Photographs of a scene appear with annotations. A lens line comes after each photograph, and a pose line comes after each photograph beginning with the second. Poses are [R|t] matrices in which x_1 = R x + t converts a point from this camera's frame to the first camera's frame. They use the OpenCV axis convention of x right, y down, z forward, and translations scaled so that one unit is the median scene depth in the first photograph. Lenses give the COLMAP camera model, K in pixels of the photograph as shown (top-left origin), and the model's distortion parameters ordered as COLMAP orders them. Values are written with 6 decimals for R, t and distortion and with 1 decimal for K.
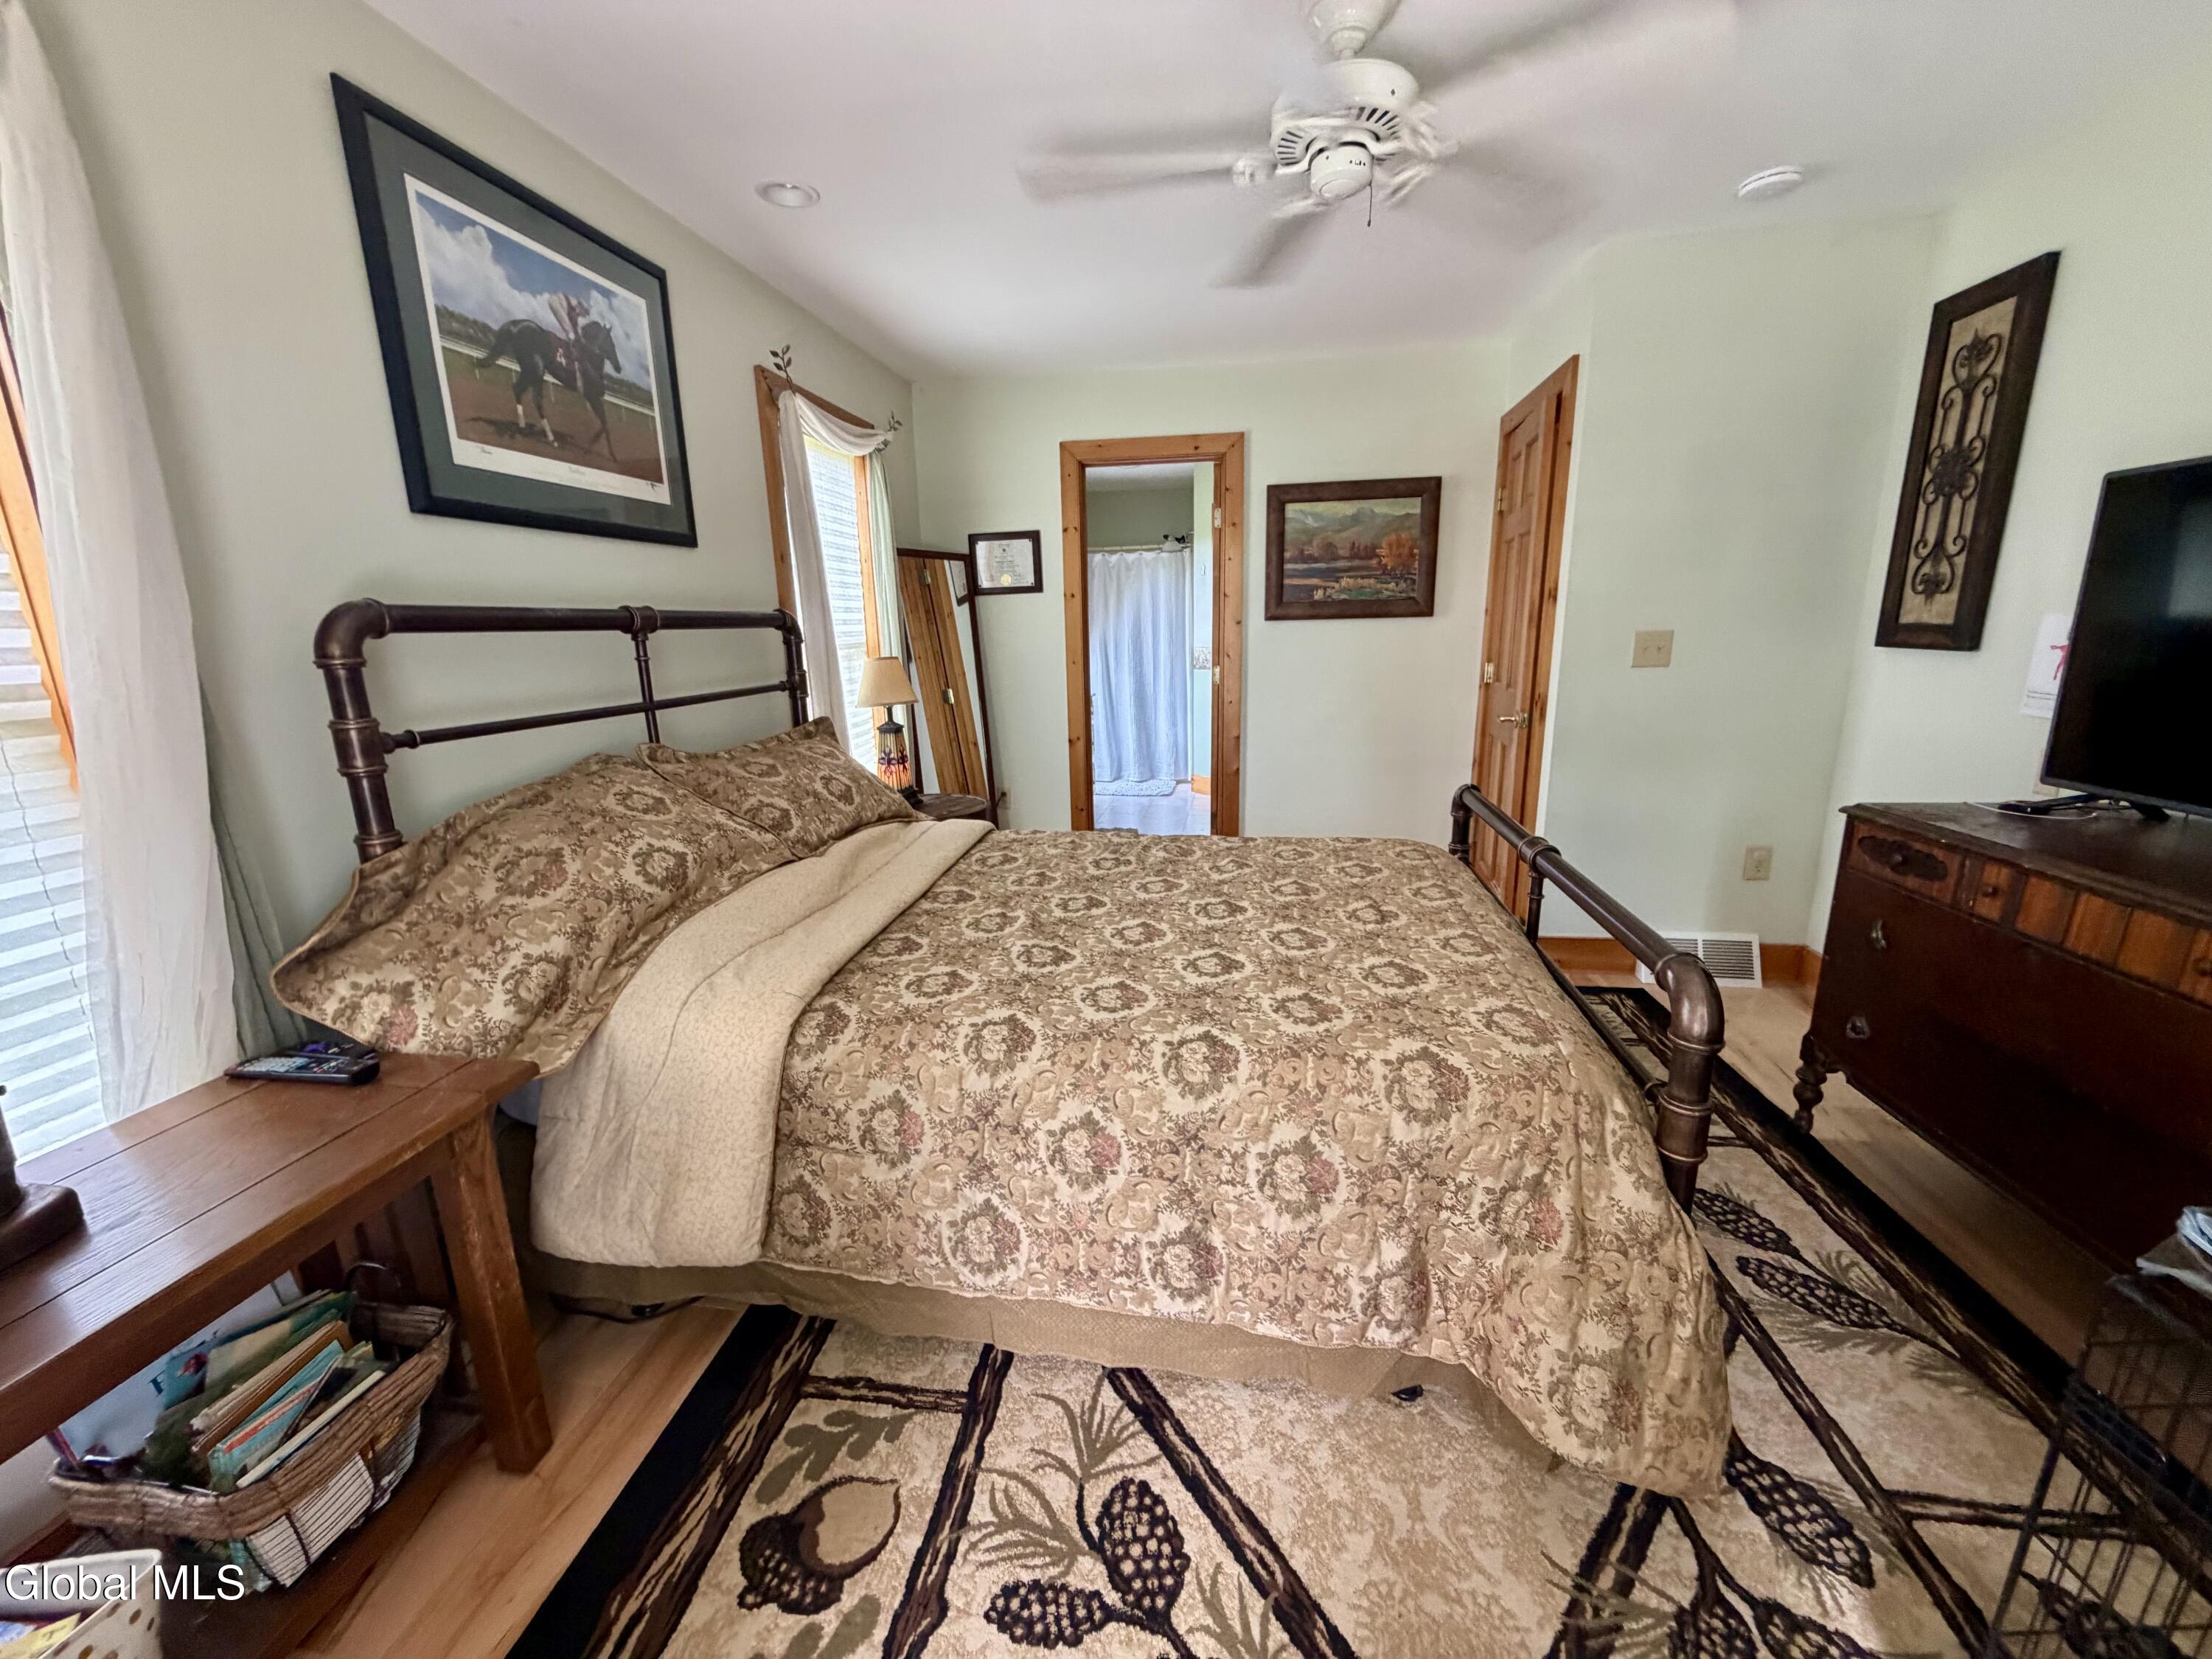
lens RADIAL K [[888.1, 0, 1108.0], [0, 888.1, 833.4], [0, 0, 1]] dist [0.000104, 0.000065]
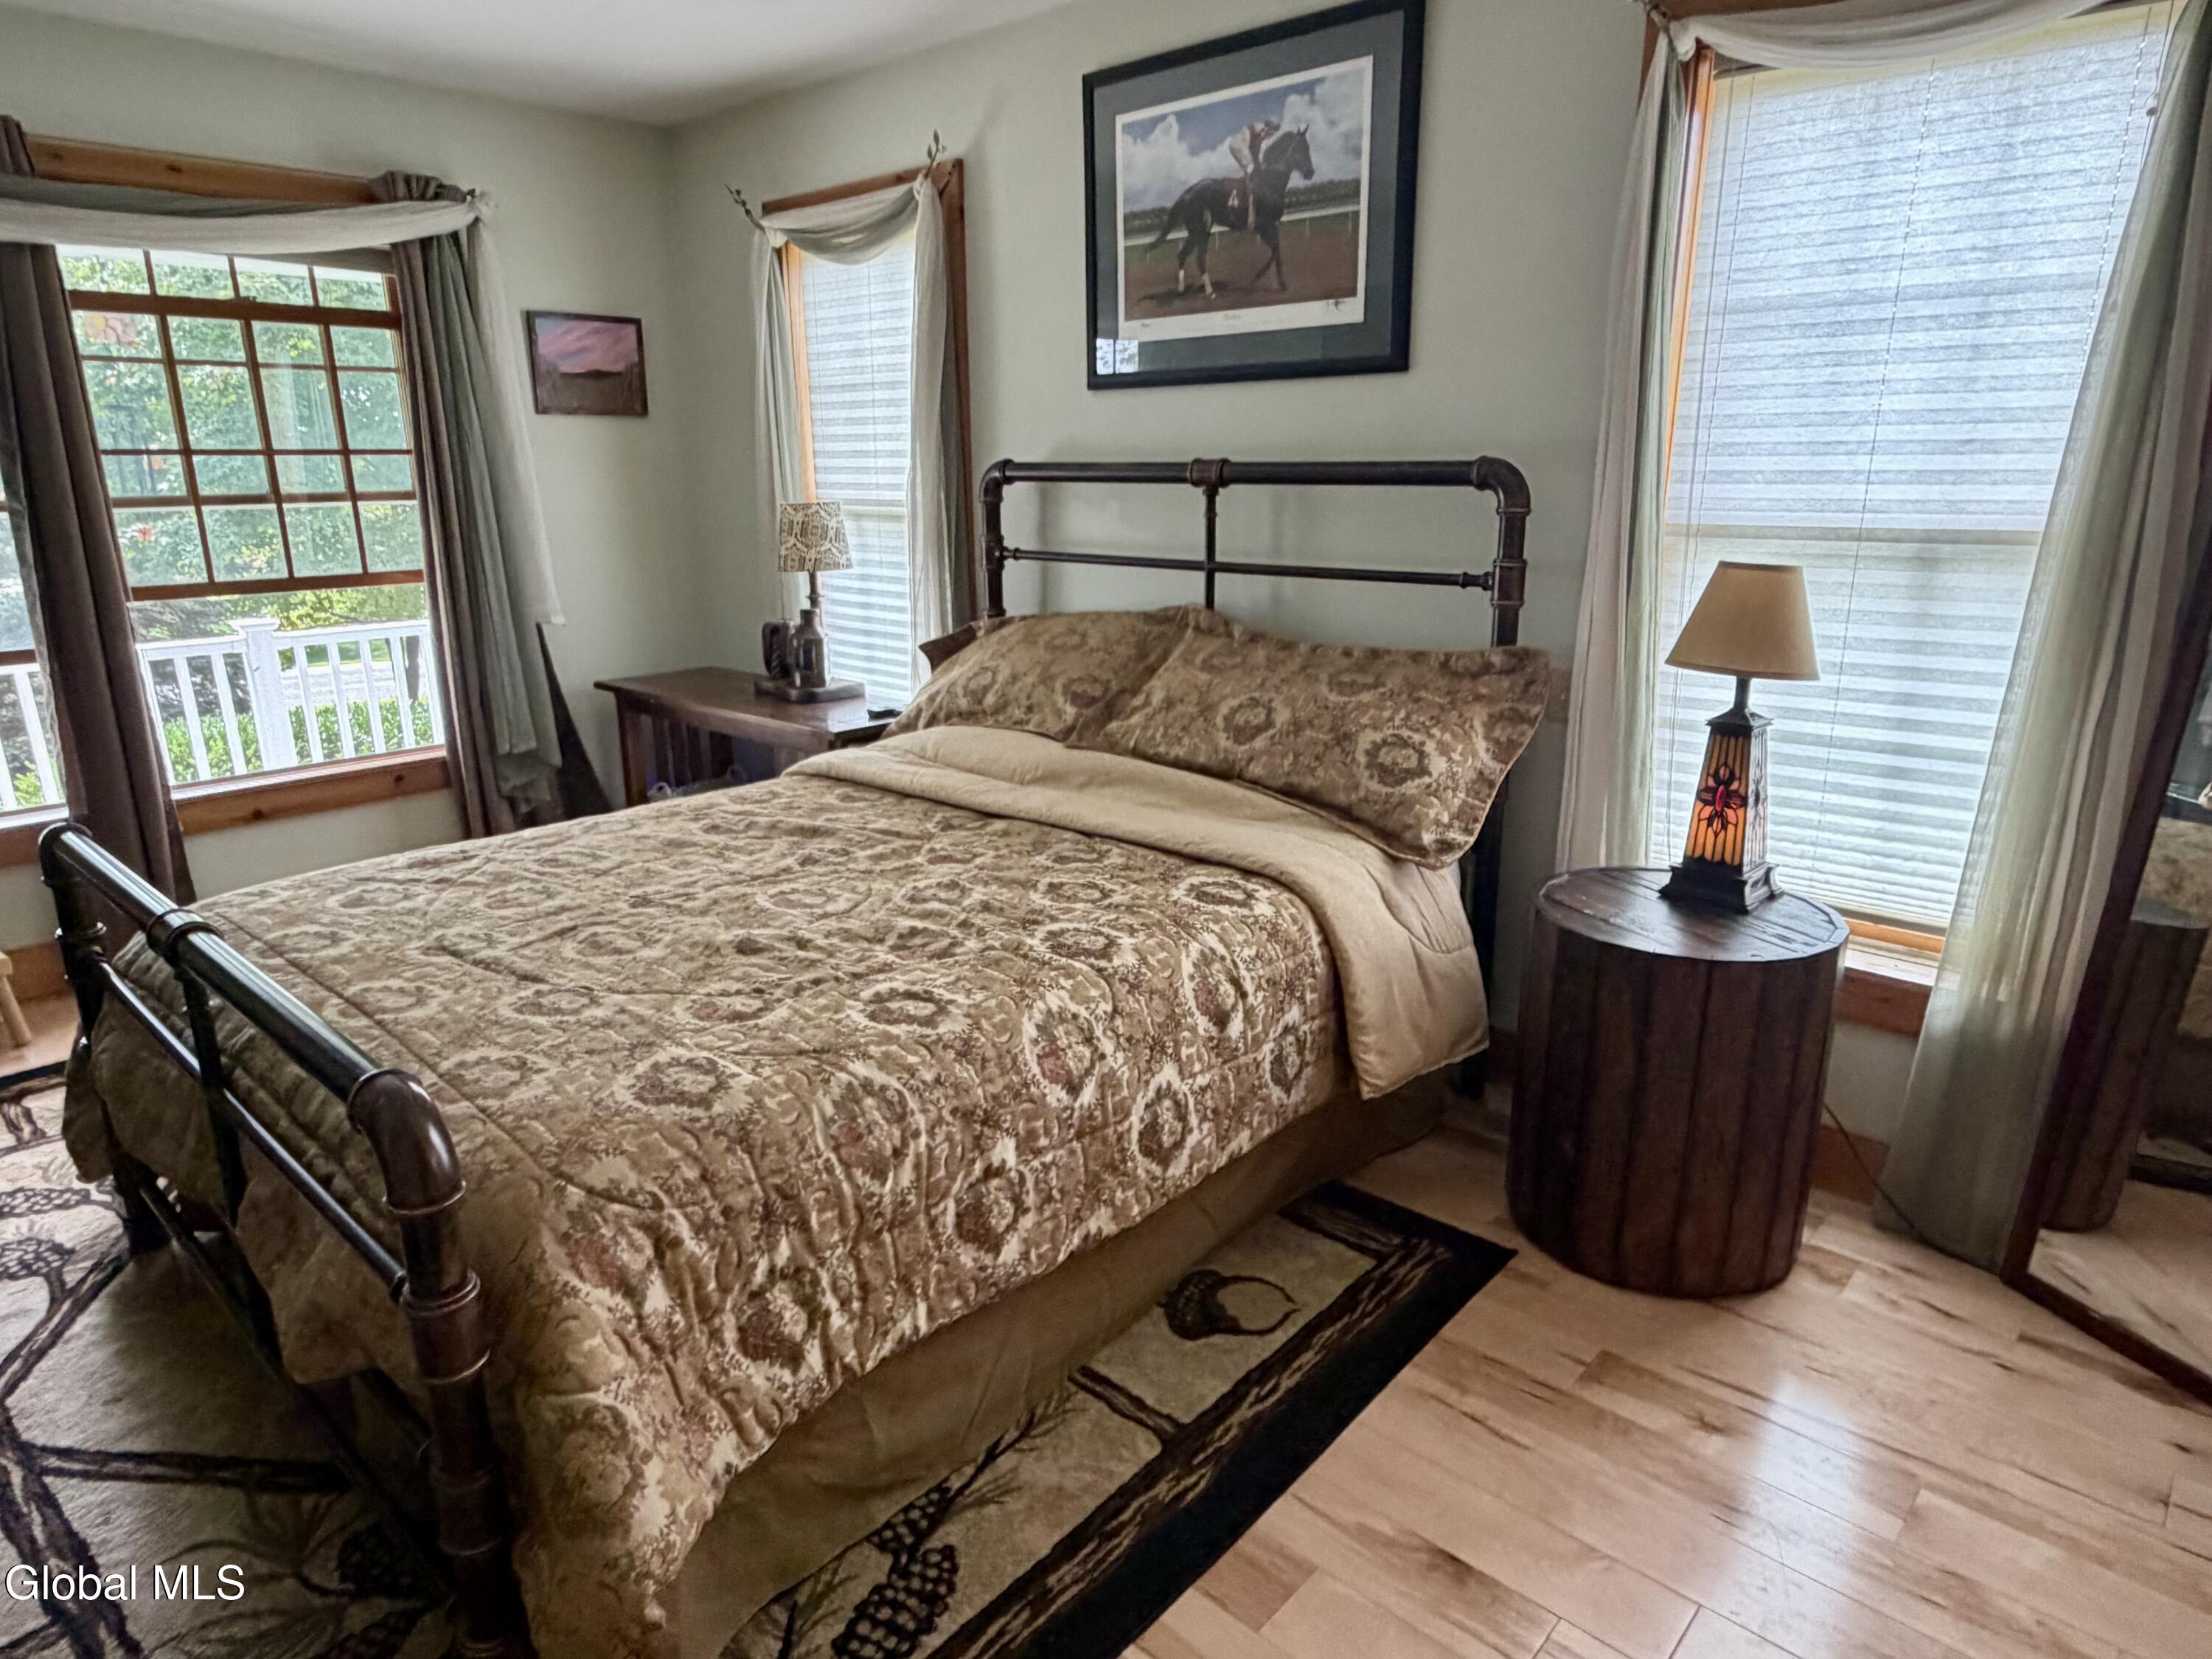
lens RADIAL K [[1336.9, 0, 1103.4], [0, 1336.9, 830.9], [0, 0, 1]] dist [-0.002087, -0.000642]
pose [[-0.550525, 0.249285, -0.796730, 0.770065], [-0.173608, 0.899323, 0.401345, -0.460187], [0.816567, 0.359270, -0.451822, 1.728540]]
